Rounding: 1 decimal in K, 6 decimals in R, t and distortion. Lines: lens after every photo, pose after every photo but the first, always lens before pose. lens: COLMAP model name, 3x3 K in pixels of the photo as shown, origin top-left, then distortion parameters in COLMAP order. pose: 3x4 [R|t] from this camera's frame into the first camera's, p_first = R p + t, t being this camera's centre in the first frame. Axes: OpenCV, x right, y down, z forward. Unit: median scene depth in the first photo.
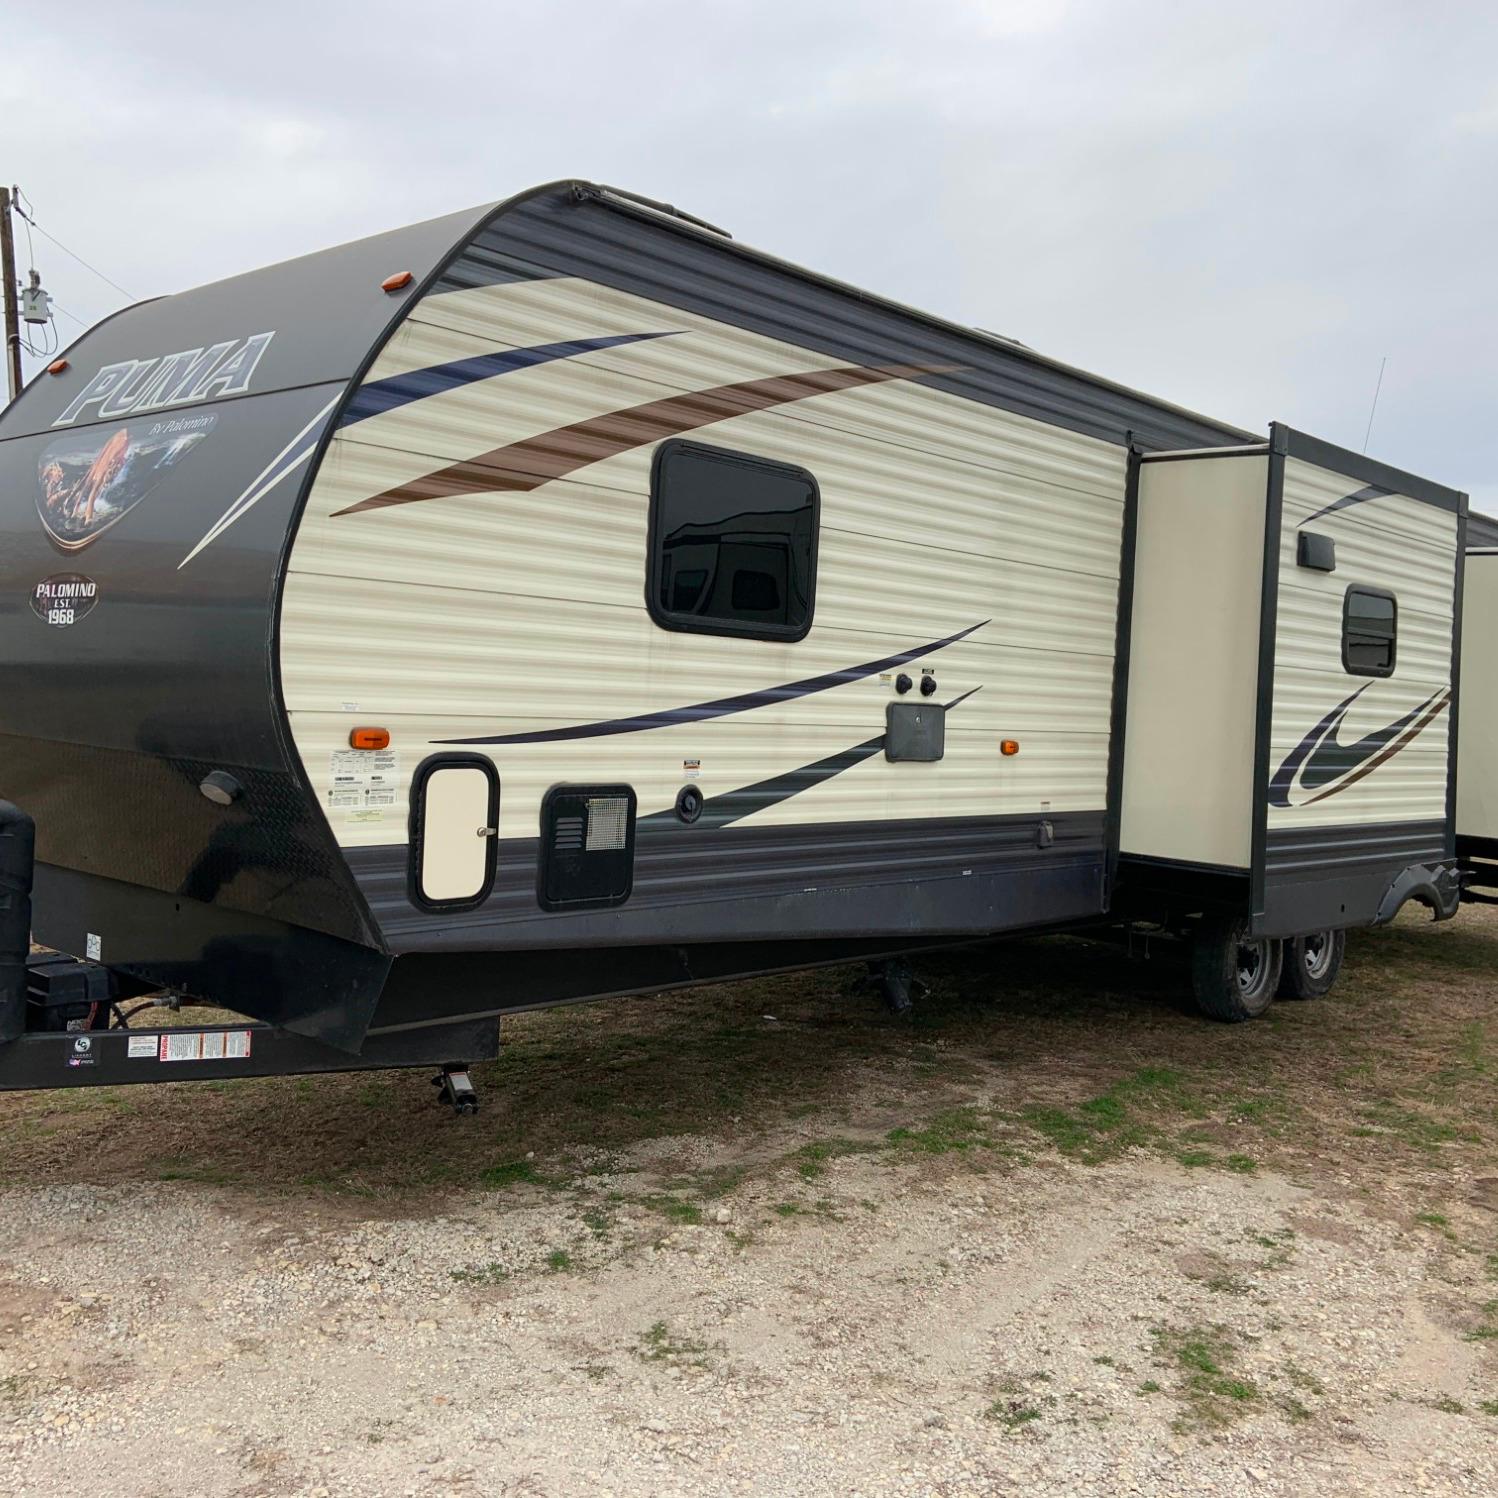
lens RADIAL K [[1521.3, 0, 744.4], [0, 1521.3, 736.2], [0, 0, 1]] dist [0.074796, 0.000000]
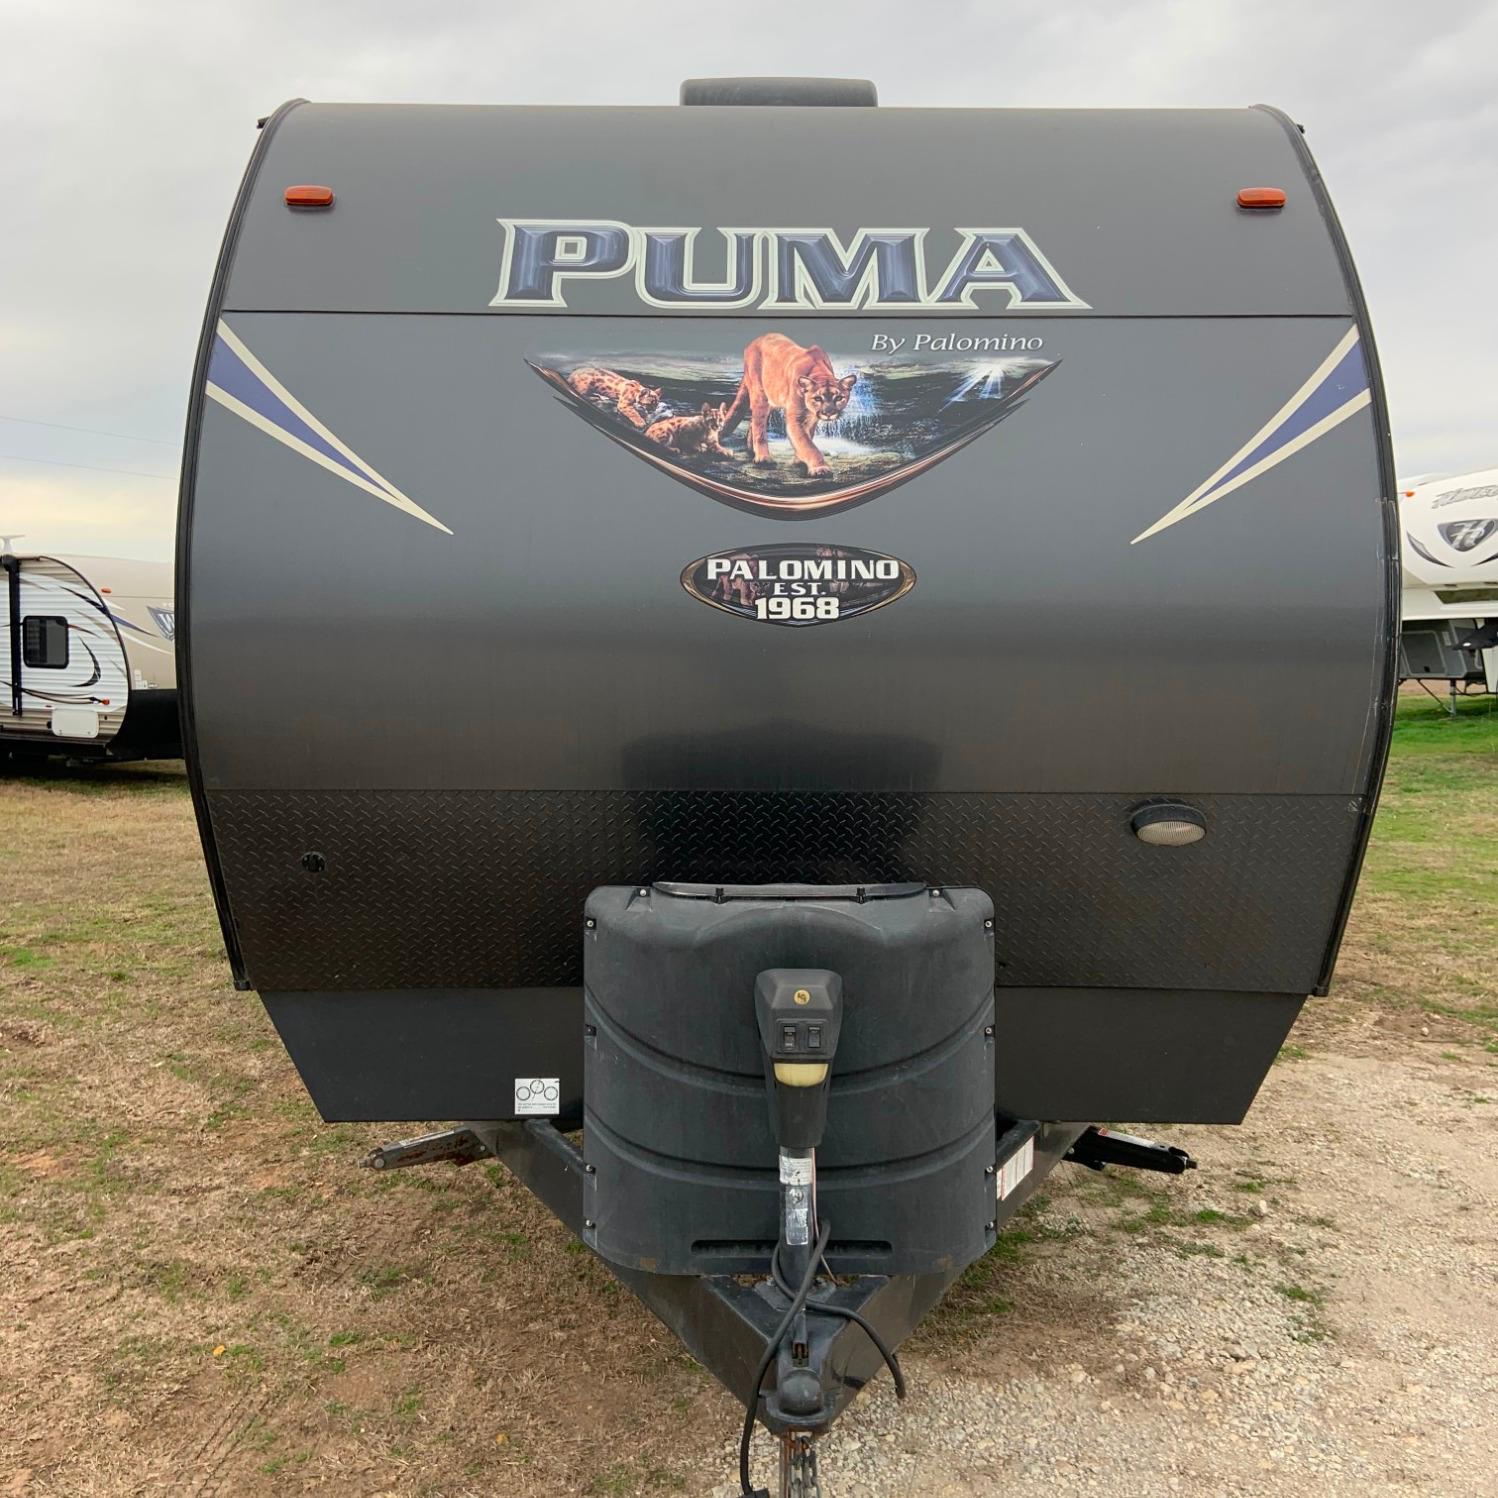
lens RADIAL K [[1521.3, 0, 747.1], [0, 1521.3, 755.2], [0, 0, 1]] dist [0.074796, 0.000000]
pose [[0.731916, -0.082458, 0.676387, -0.919258], [0.049973, 0.996473, 0.067405, -0.058833], [-0.679560, -0.015534, 0.733455, 0.515958]]
